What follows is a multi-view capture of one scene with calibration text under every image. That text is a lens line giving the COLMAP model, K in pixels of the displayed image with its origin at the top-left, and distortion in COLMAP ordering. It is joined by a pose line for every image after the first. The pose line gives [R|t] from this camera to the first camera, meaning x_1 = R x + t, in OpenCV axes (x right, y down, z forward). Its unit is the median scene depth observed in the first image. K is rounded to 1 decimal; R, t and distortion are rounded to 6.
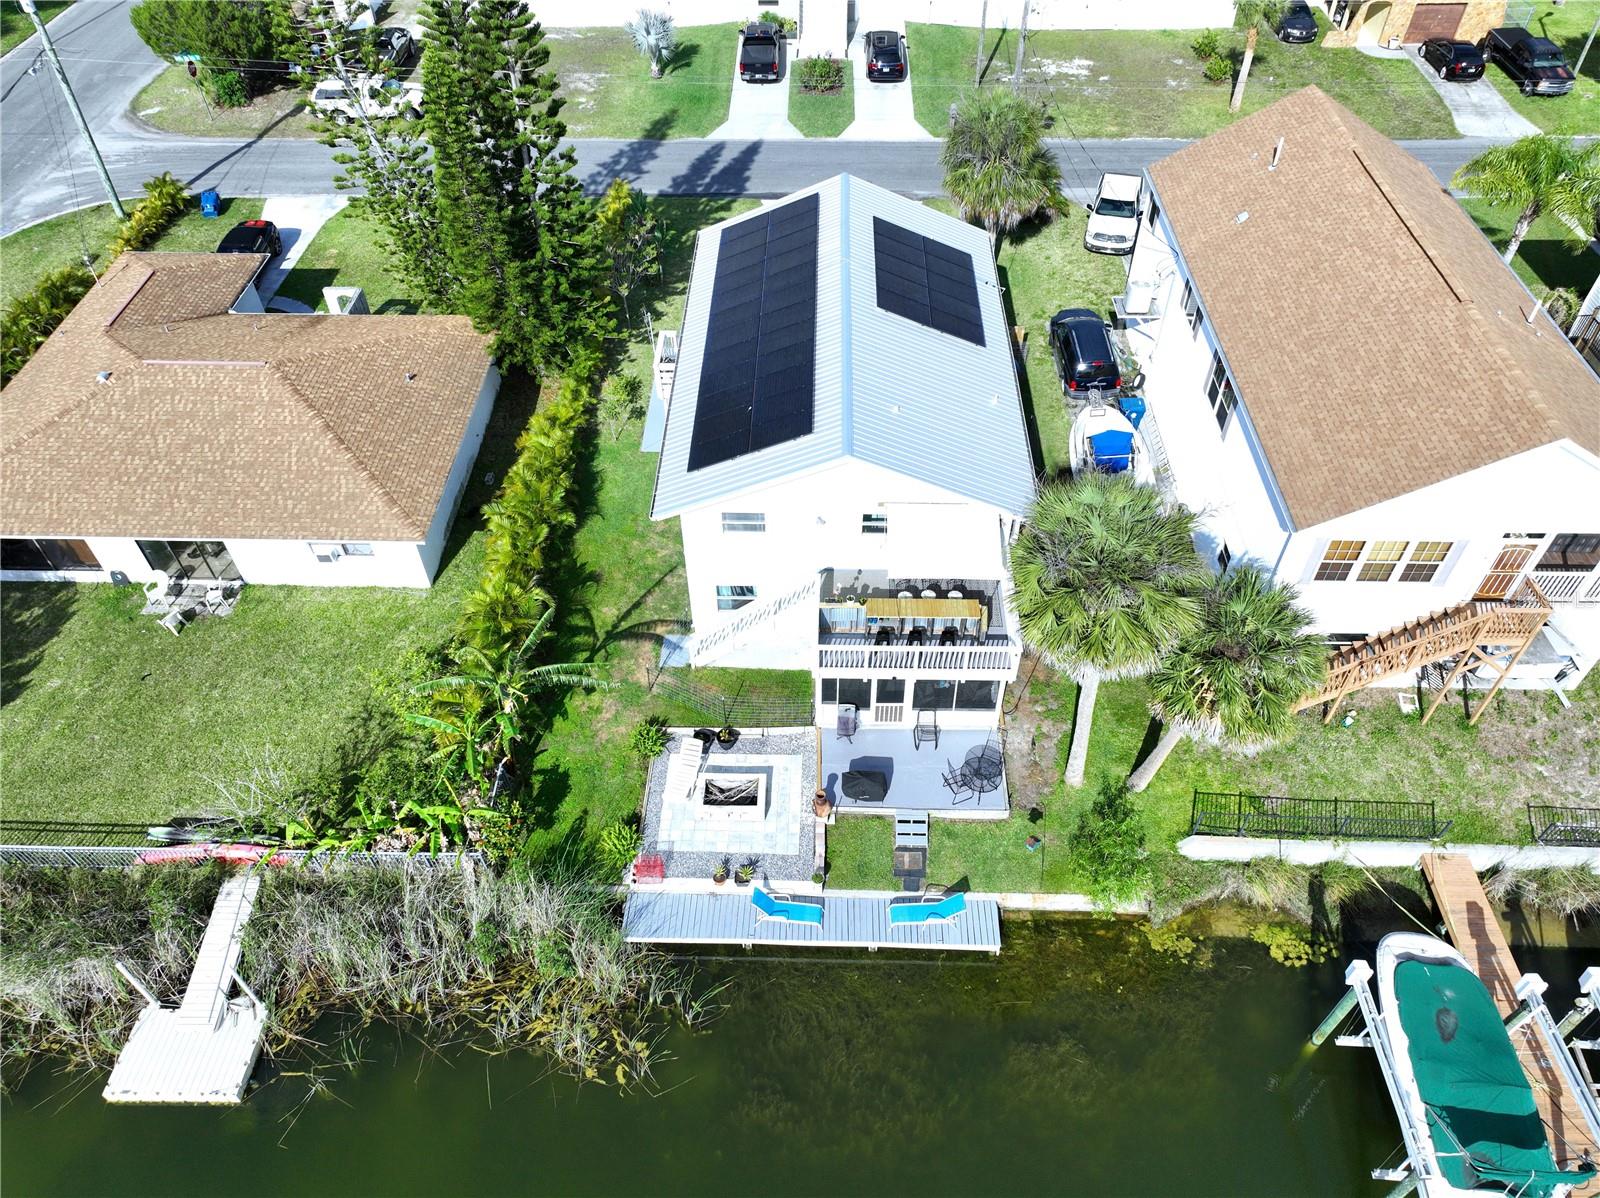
lens RADIAL K [[1134.3, 0, 800.8], [0, 1134.3, 603.0], [0, 0, 1]] dist [-0.005837, 0.026218]
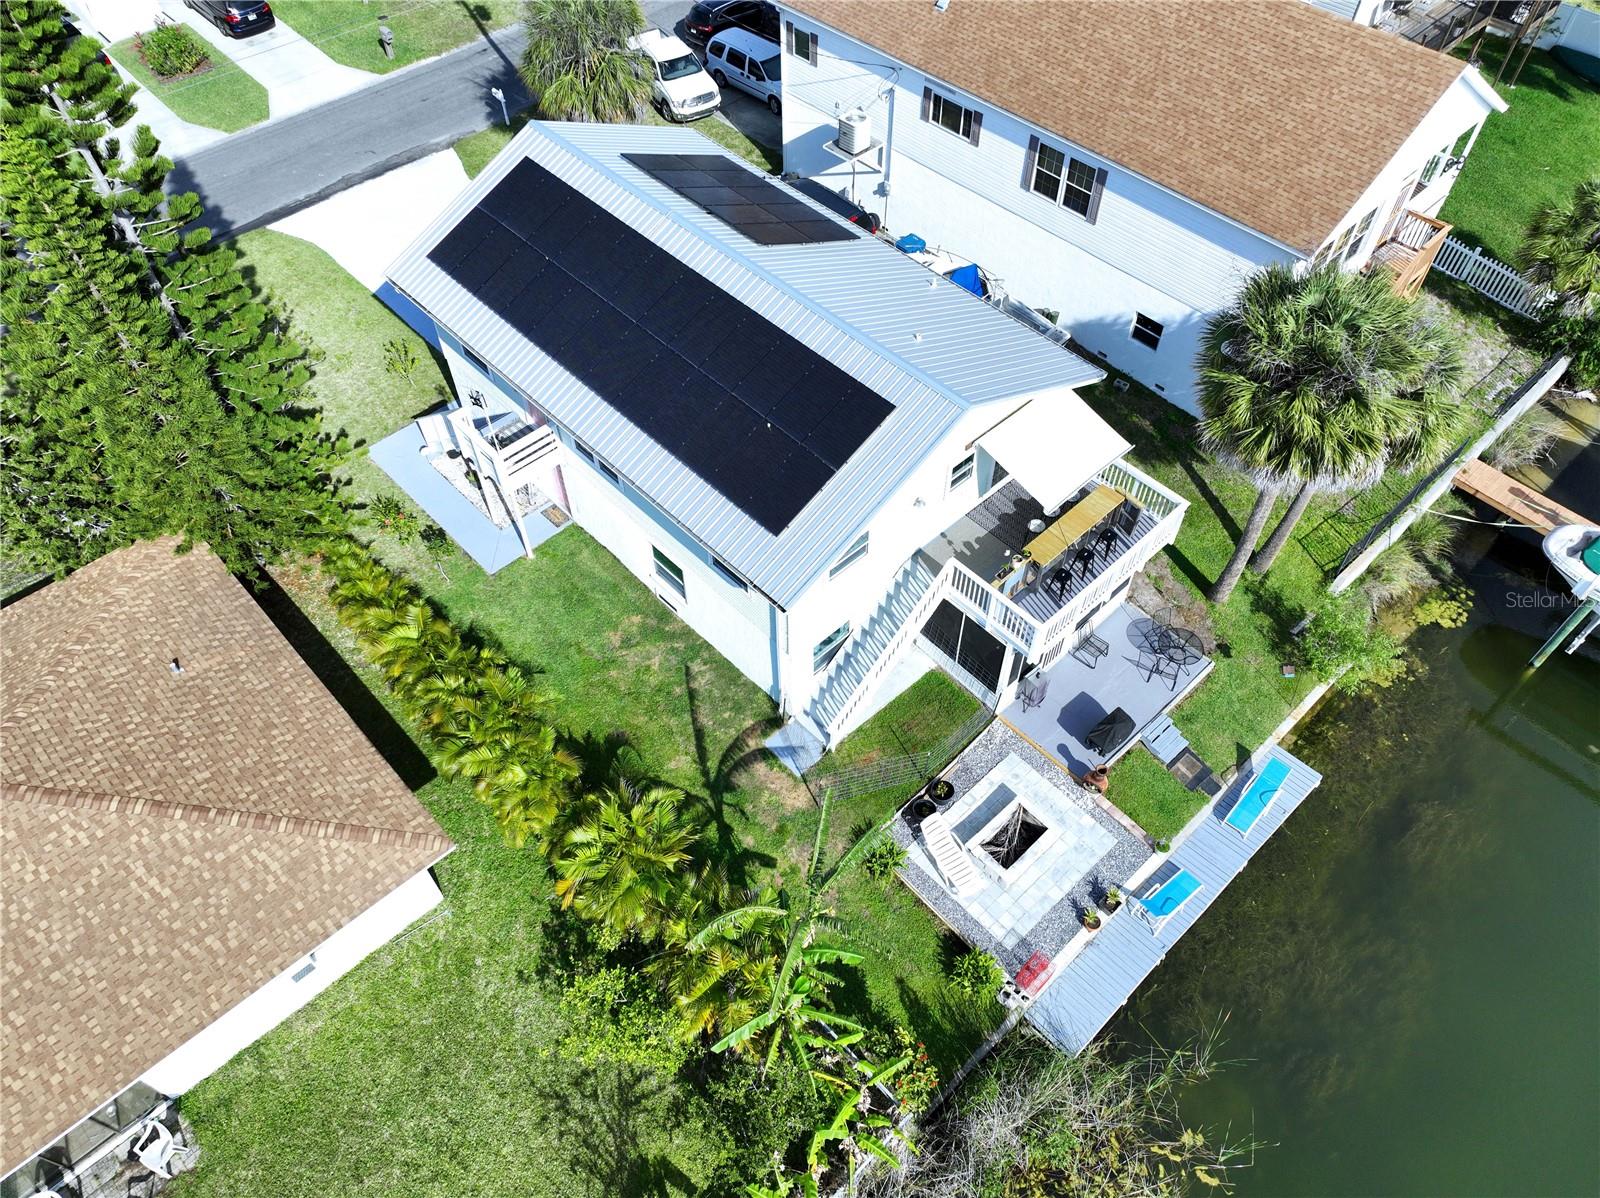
lens RADIAL K [[1134.3, 0, 806.5], [0, 1134.3, 602.1], [0, 0, 1]] dist [-0.005837, 0.026218]
pose [[0.707975, -0.550255, 0.442708, -0.415784], [0.510165, 0.831940, 0.218191, -0.219448], [-0.488367, 0.071381, 0.869714, 0.324730]]
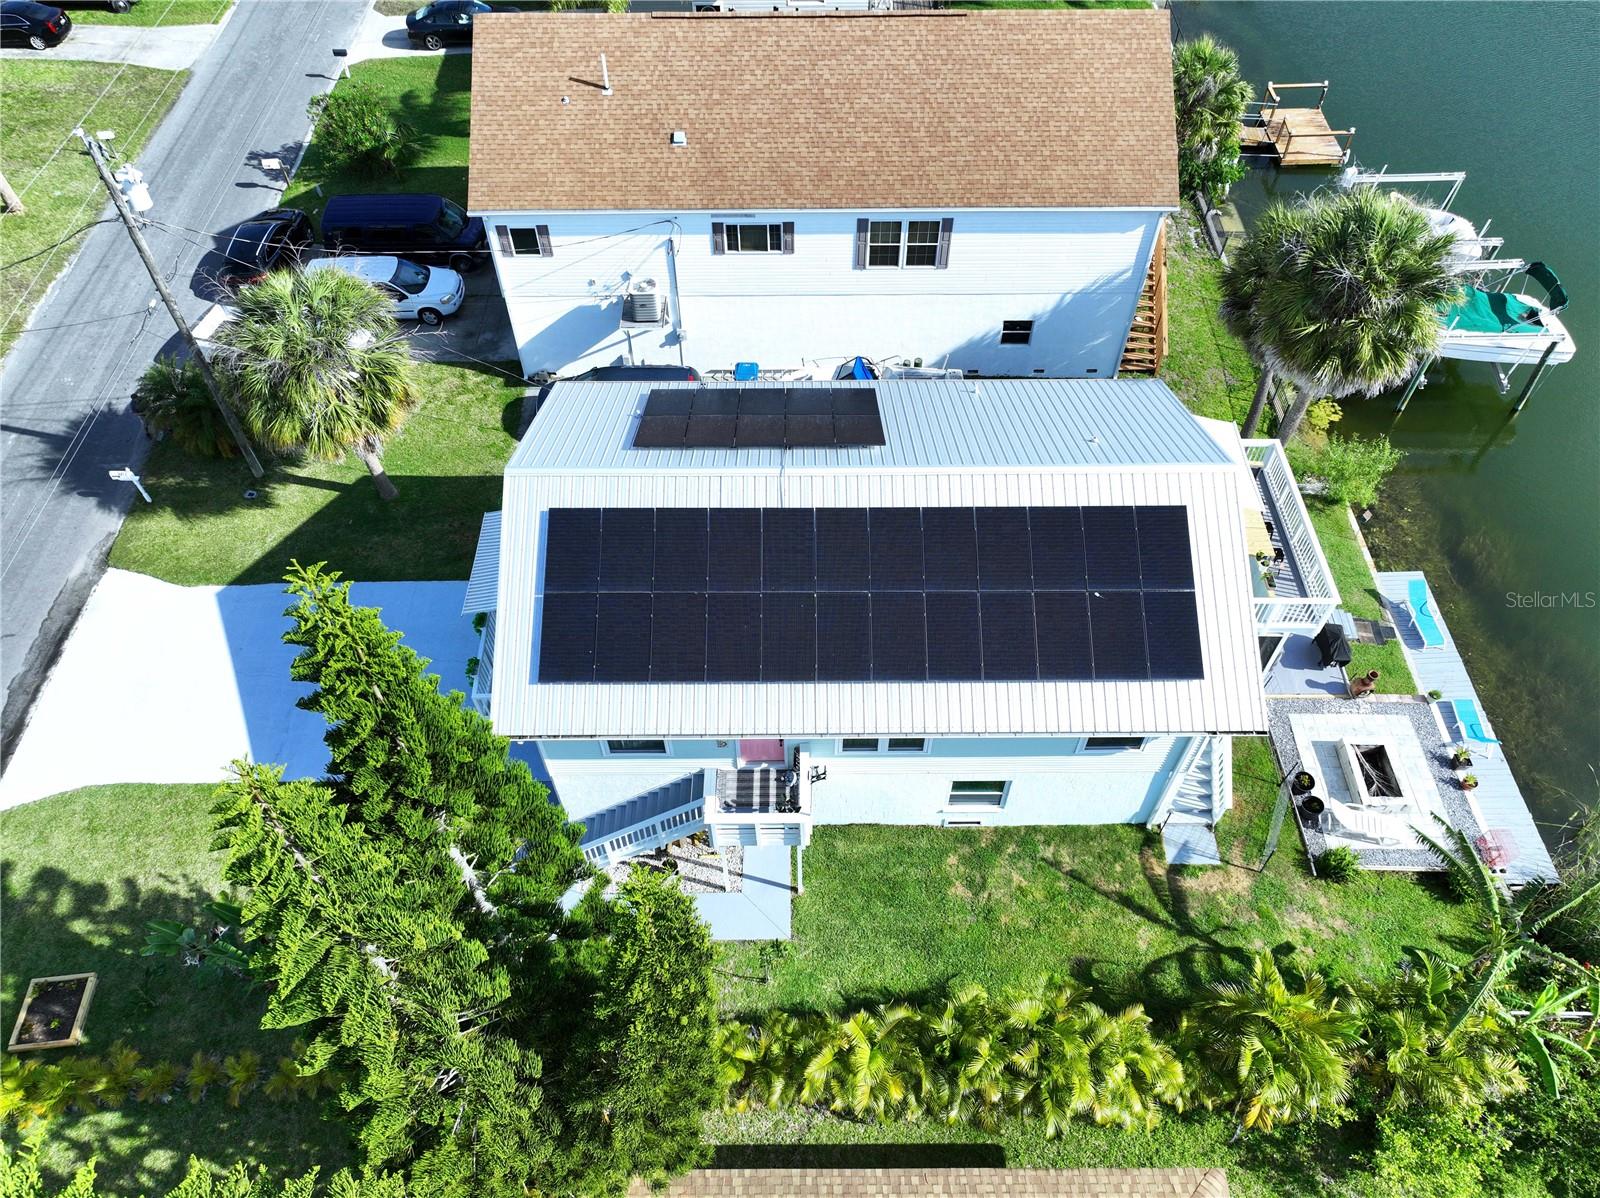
lens RADIAL K [[1134.3, 0, 804.5], [0, 1134.3, 598.3], [0, 0, 1]] dist [-0.005837, 0.026218]
pose [[-0.031320, -0.783330, 0.620816, -0.477464], [0.724013, 0.410428, 0.554395, -0.688239], [-0.689075, 0.466843, 0.554287, 0.706102]]
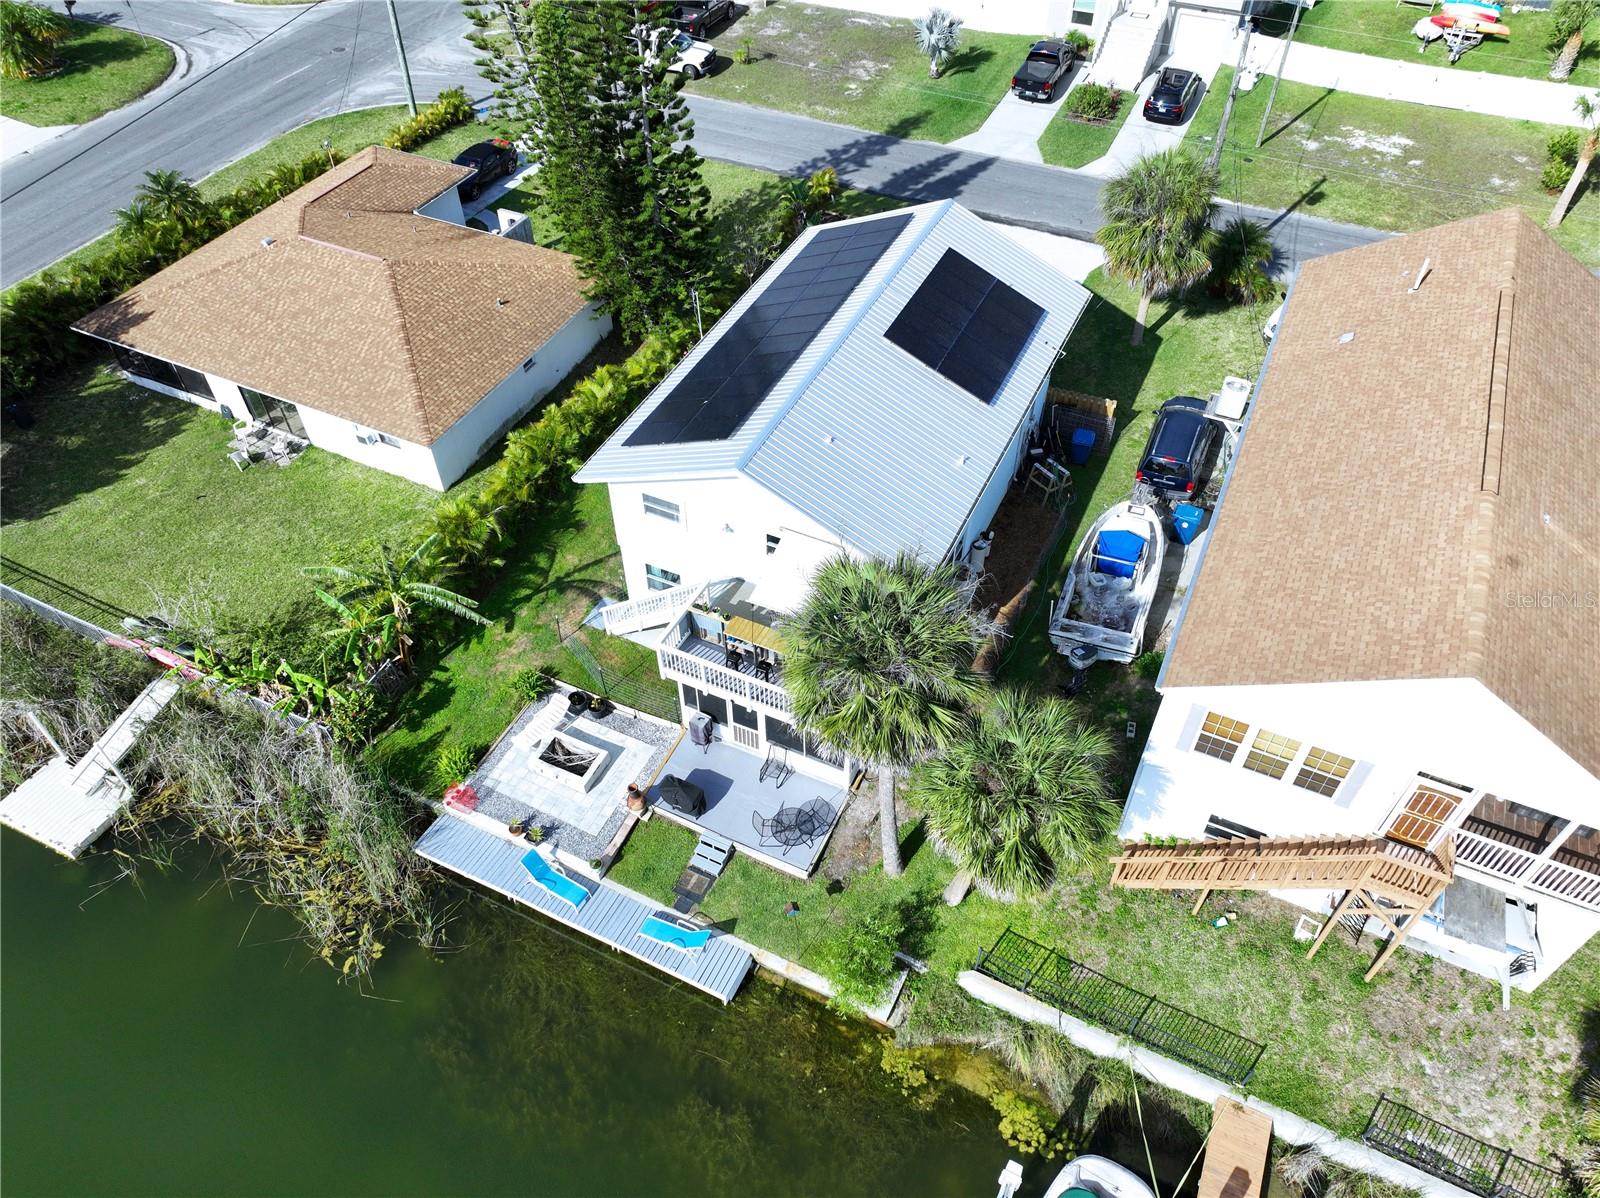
lens RADIAL K [[1134.3, 0, 797.0], [0, 1134.3, 601.7], [0, 0, 1]] dist [-0.005837, 0.026218]
pose [[0.911241, 0.298571, -0.283718, 0.355271], [-0.297684, 0.953491, 0.047312, -0.072697], [0.284648, 0.041346, 0.957740, 0.067174]]
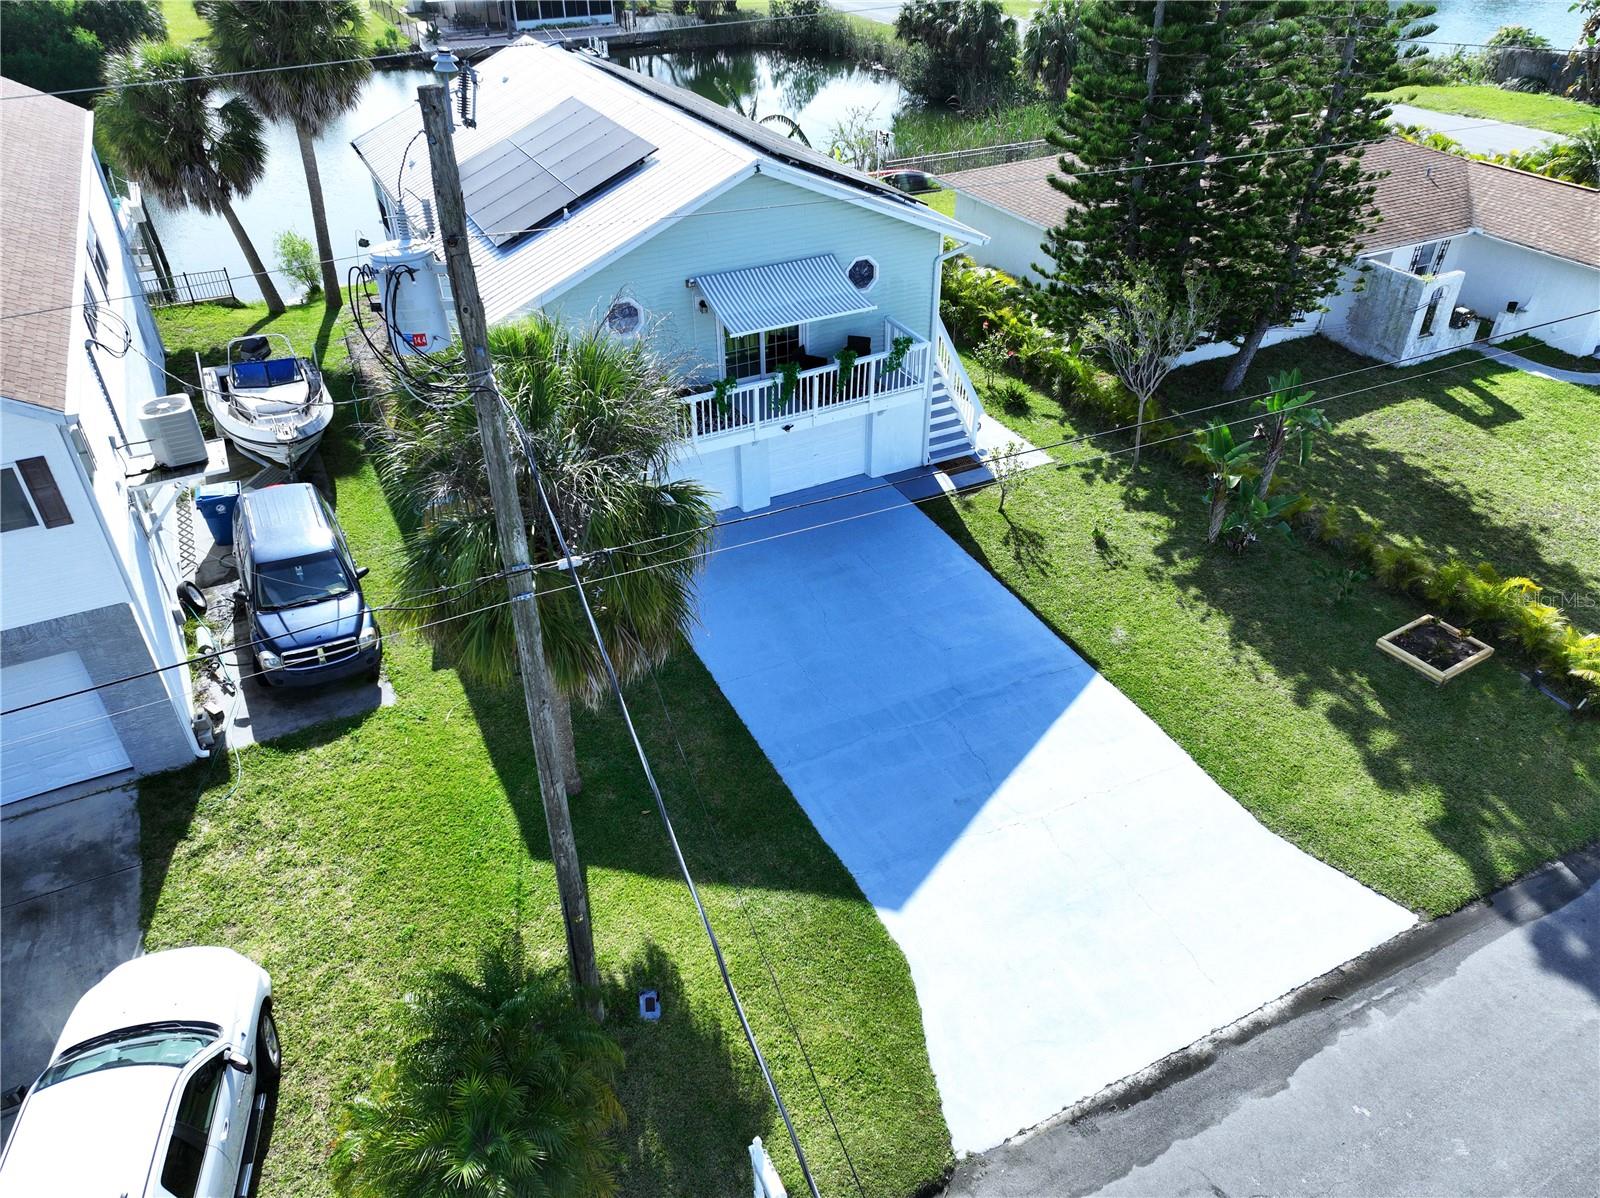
lens RADIAL K [[1134.3, 0, 801.9], [0, 1134.3, 610.6], [0, 0, 1]] dist [-0.005837, 0.026218]
pose [[-0.886699, 0.284982, -0.364073, 0.311558], [-0.320085, 0.189850, 0.928172, -0.984220], [0.333632, 0.939544, -0.077121, 1.482752]]
